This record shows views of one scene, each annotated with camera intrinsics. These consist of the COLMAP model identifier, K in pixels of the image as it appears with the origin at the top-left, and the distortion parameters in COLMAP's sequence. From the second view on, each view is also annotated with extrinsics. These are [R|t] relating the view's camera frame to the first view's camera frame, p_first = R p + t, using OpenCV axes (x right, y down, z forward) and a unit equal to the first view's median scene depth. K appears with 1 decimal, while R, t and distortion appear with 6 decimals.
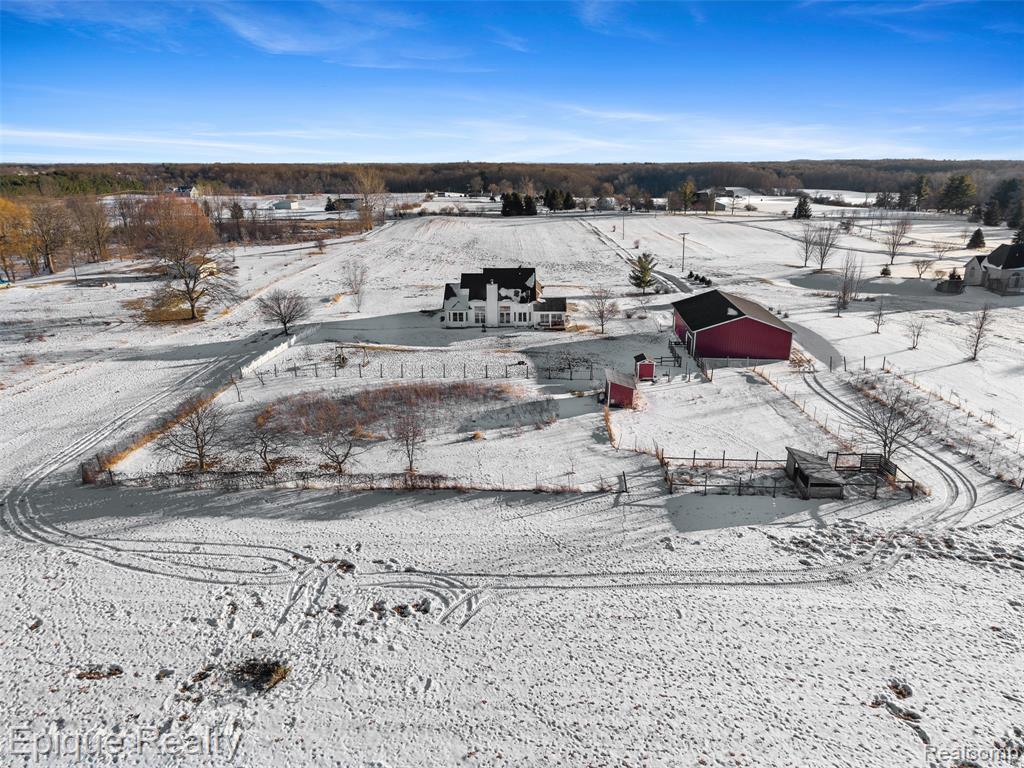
lens RADIAL K [[703.1, 0, 514.5], [0, 703.1, 383.2], [0, 0, 1]] dist [0.030024, -0.035442]
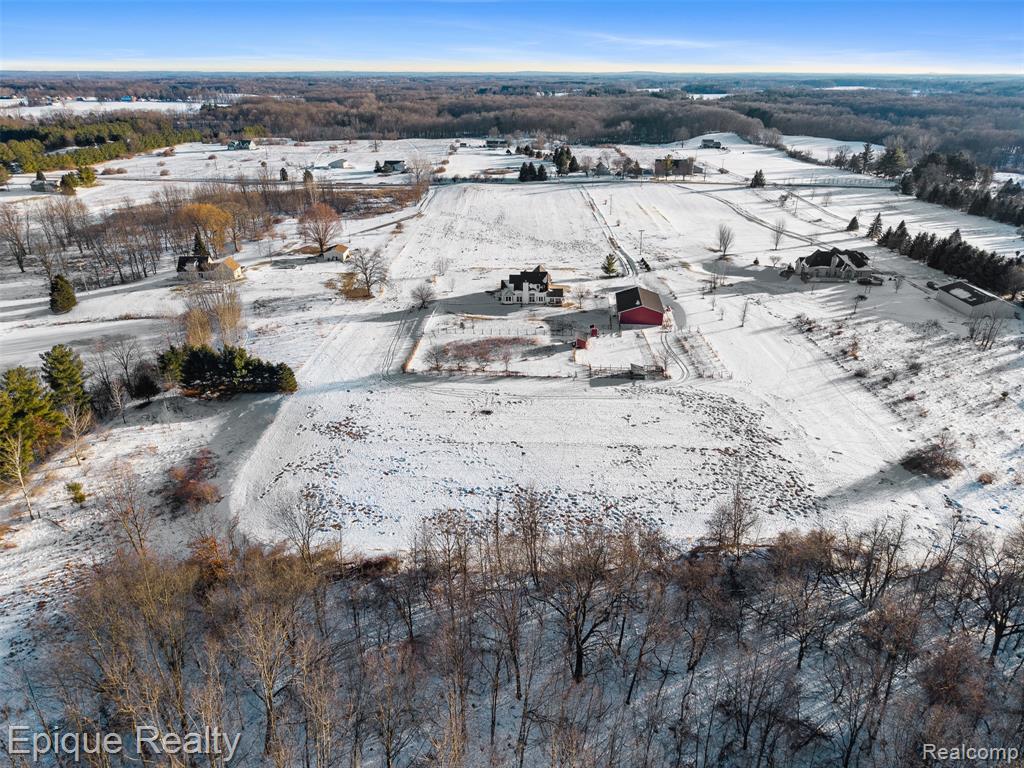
lens RADIAL K [[703.1, 0, 510.9], [0, 703.1, 384.9], [0, 0, 1]] dist [0.030024, -0.035442]
pose [[0.999866, 0.008770, -0.013832, -0.043628], [-0.007123, 0.993347, 0.114943, -0.080567], [0.014748, -0.114829, 0.993276, -1.003131]]
